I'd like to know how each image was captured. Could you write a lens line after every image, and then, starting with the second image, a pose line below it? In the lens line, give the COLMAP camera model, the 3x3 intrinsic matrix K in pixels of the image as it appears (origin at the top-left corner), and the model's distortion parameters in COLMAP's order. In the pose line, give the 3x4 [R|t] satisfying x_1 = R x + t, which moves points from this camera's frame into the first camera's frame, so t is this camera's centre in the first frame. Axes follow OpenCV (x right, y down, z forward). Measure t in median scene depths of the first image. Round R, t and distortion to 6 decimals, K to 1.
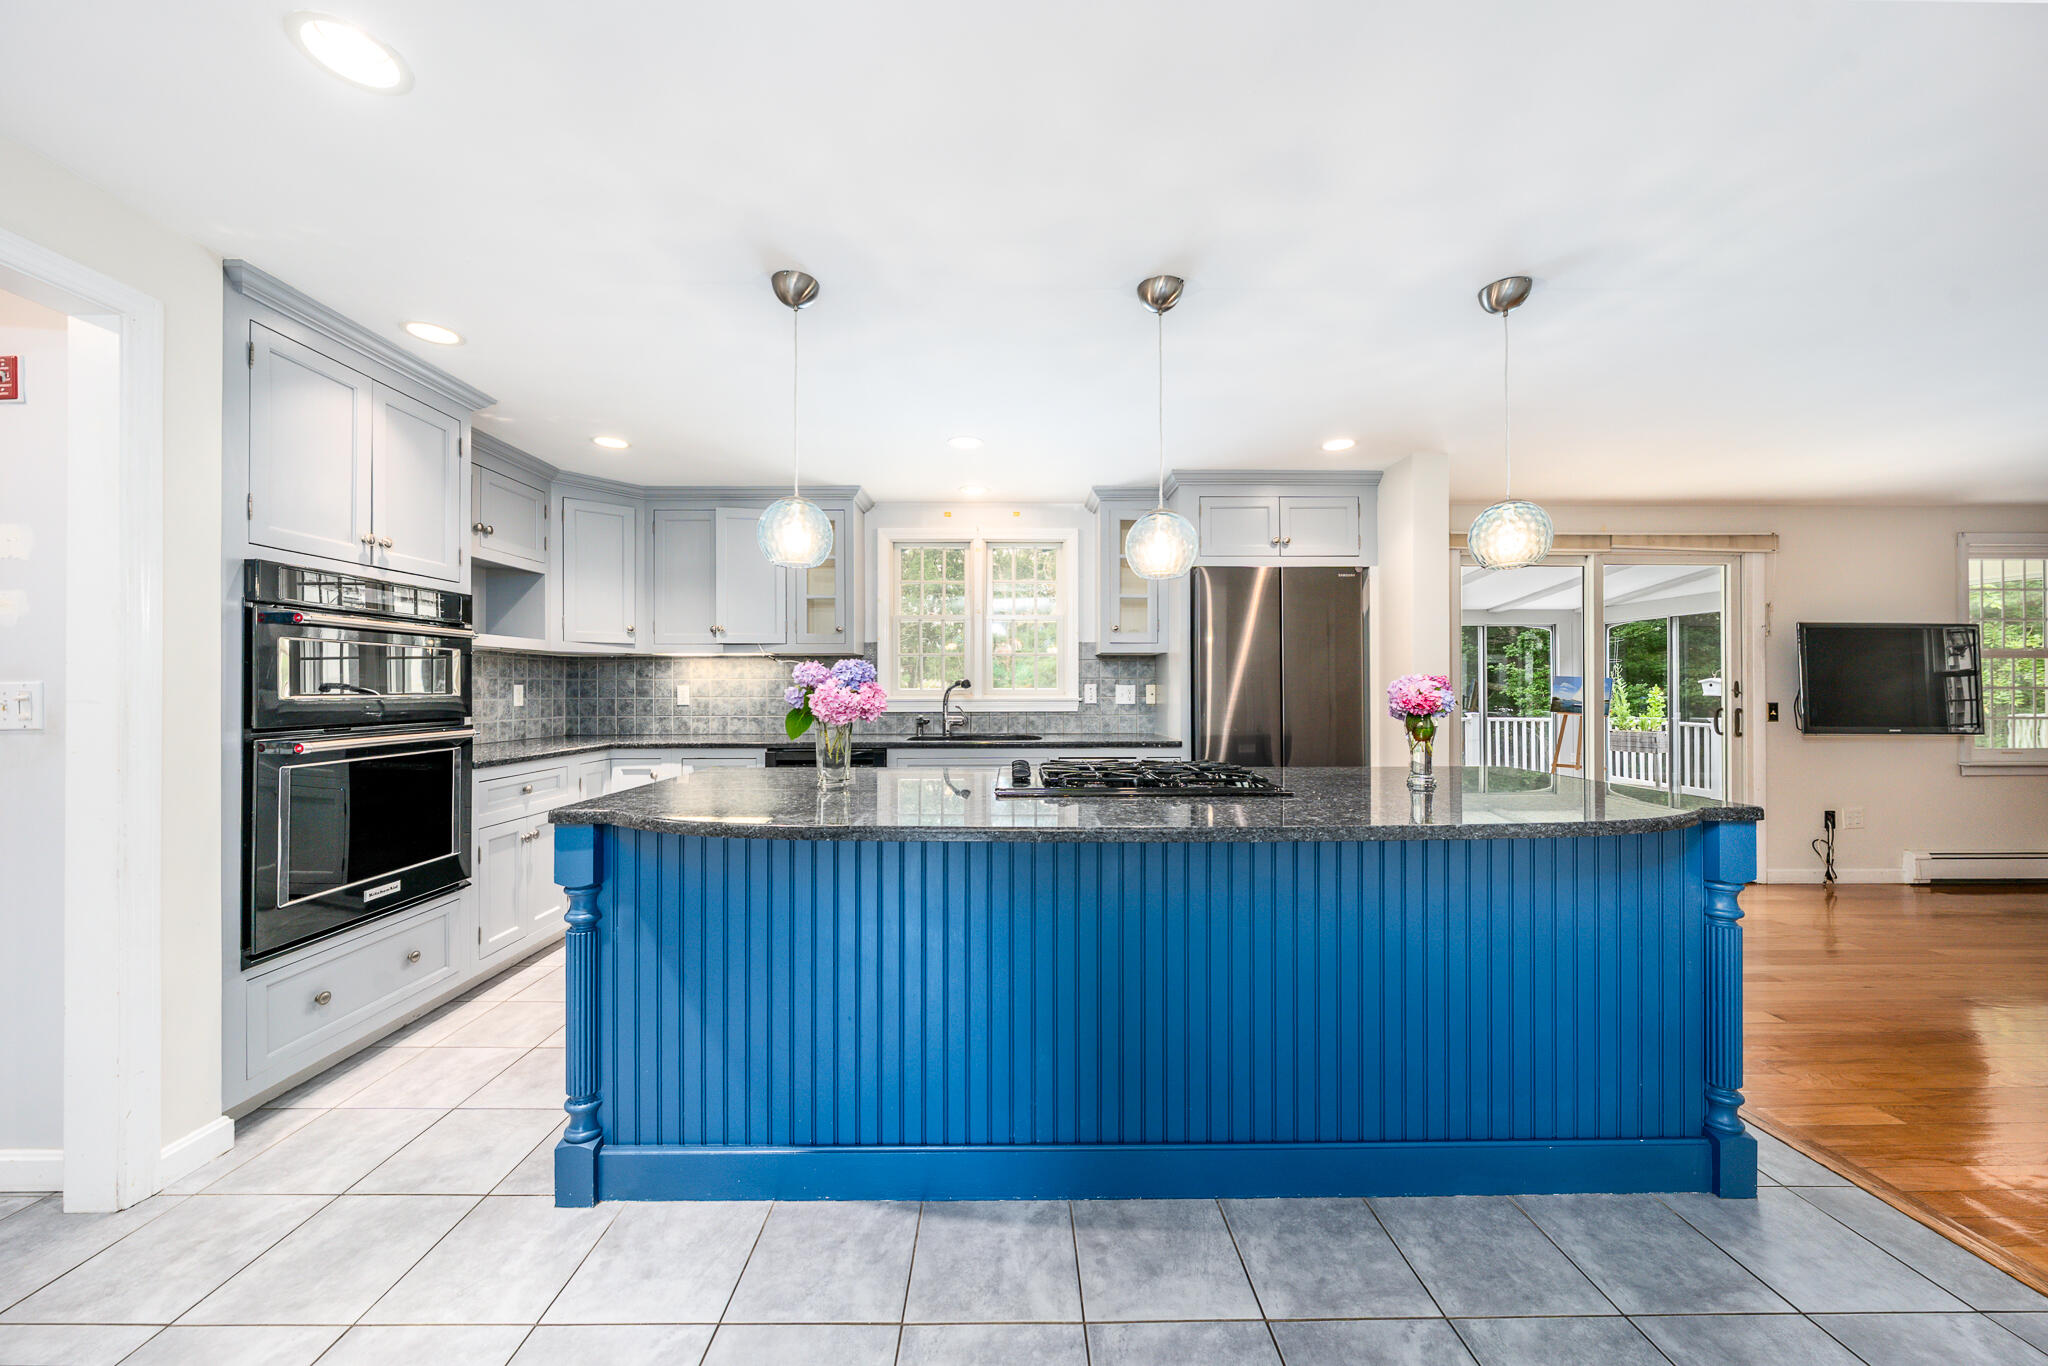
lens RADIAL K [[712.2, 0, 1024.0], [0, 712.2, 683.0], [0, 0, 1]] dist [-0.000233, -0.000327]
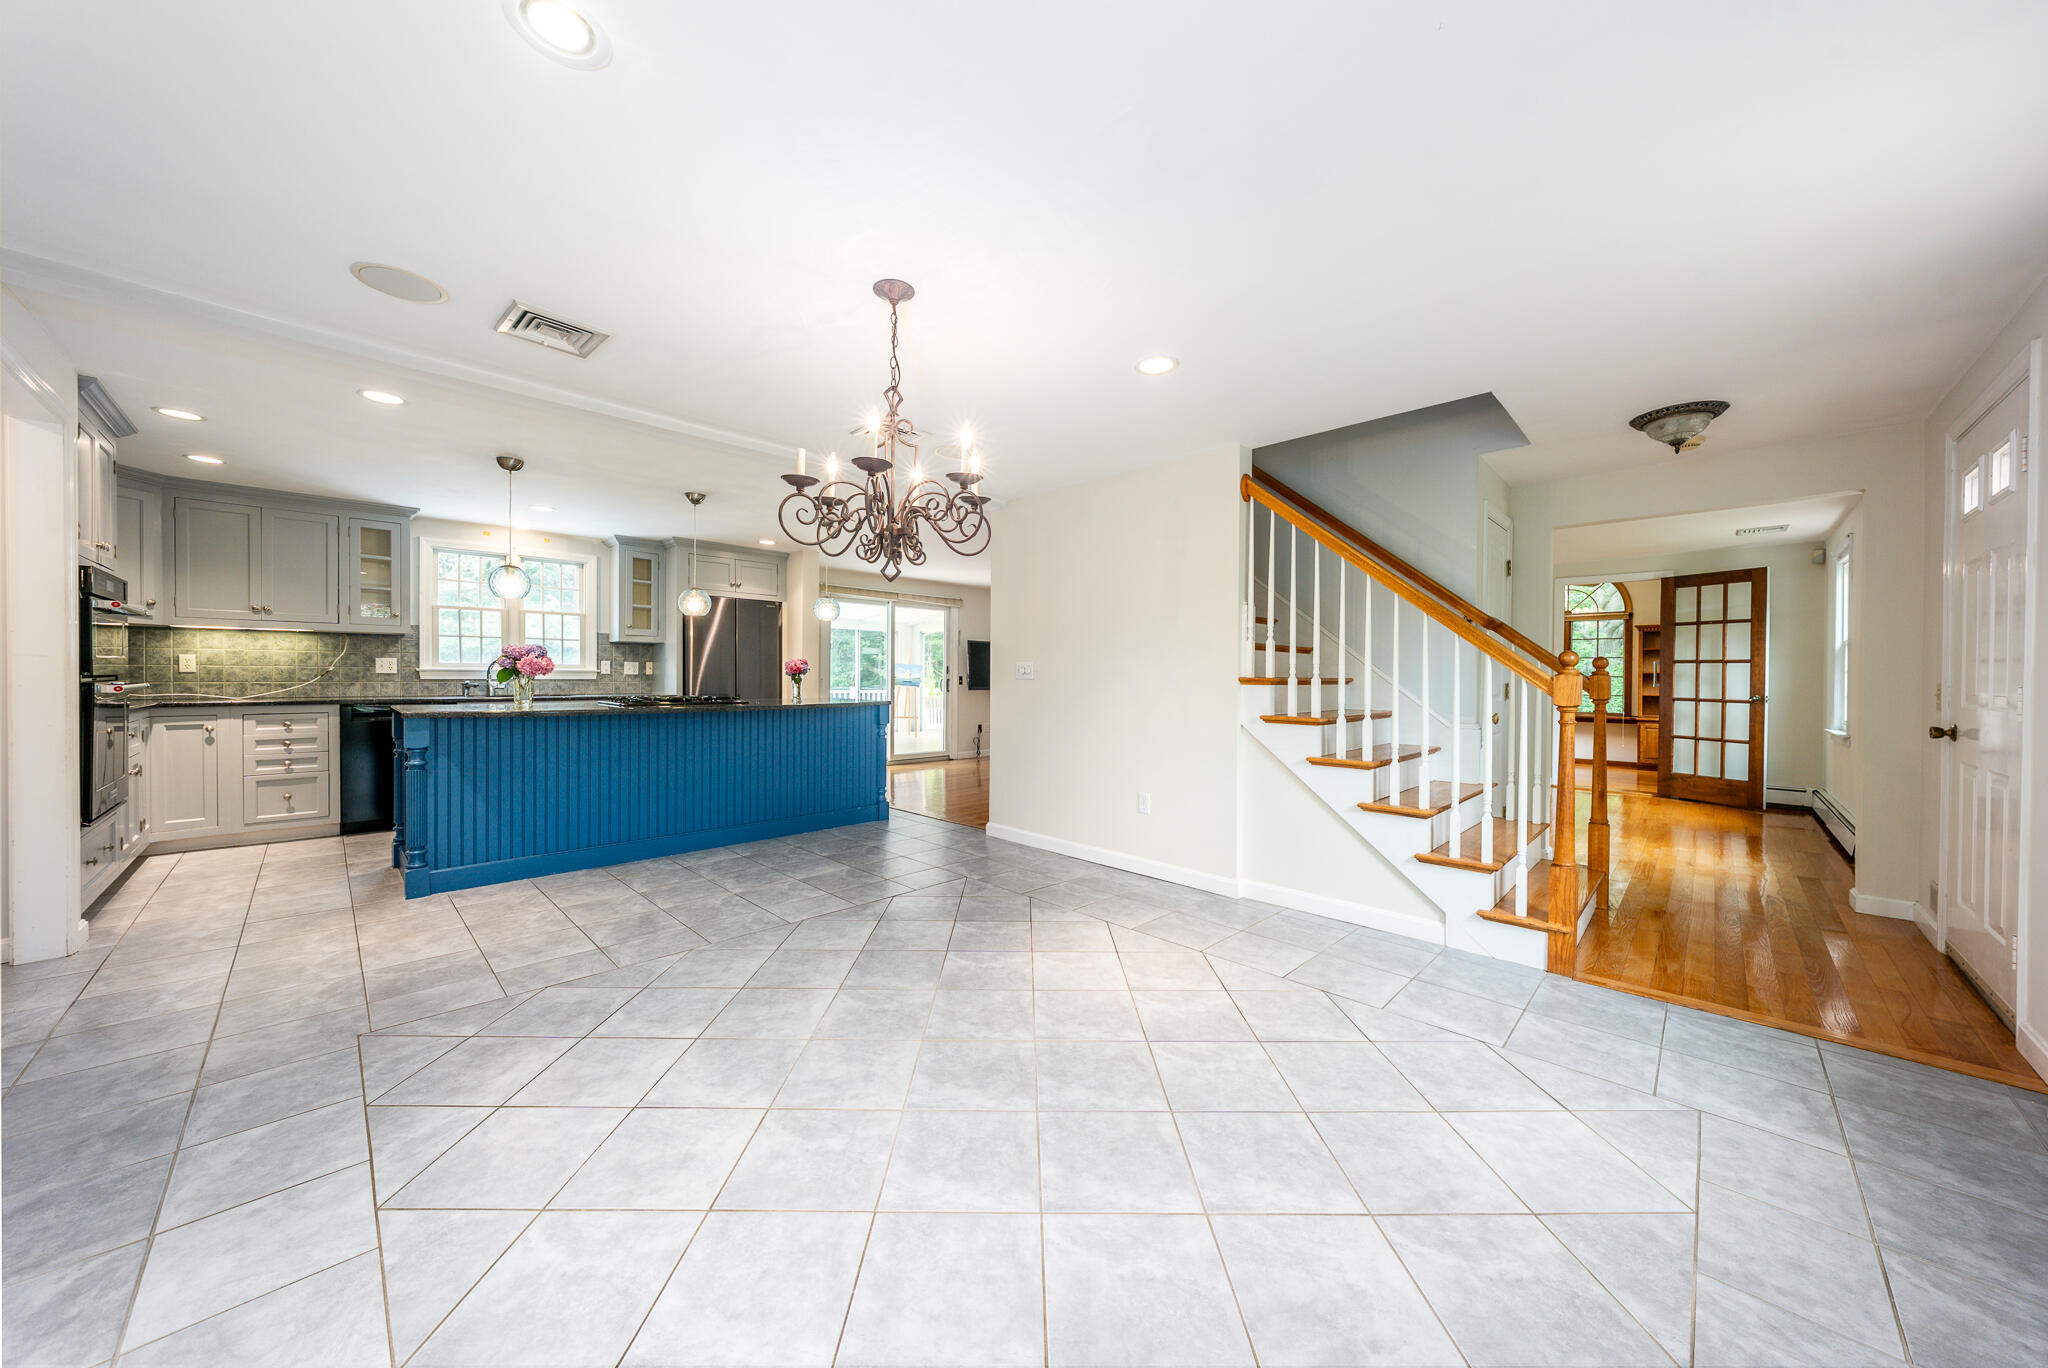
lens RADIAL K [[712.2, 0, 1024.0], [0, 712.2, 684.0], [0, 0, 1]] dist [-0.000233, -0.000327]
pose [[0.721992, -0.000917, 0.691901, -0.321764], [-0.011887, 0.999835, 0.013728, 0.019669], [-0.691799, -0.018136, 0.721862, -0.726627]]
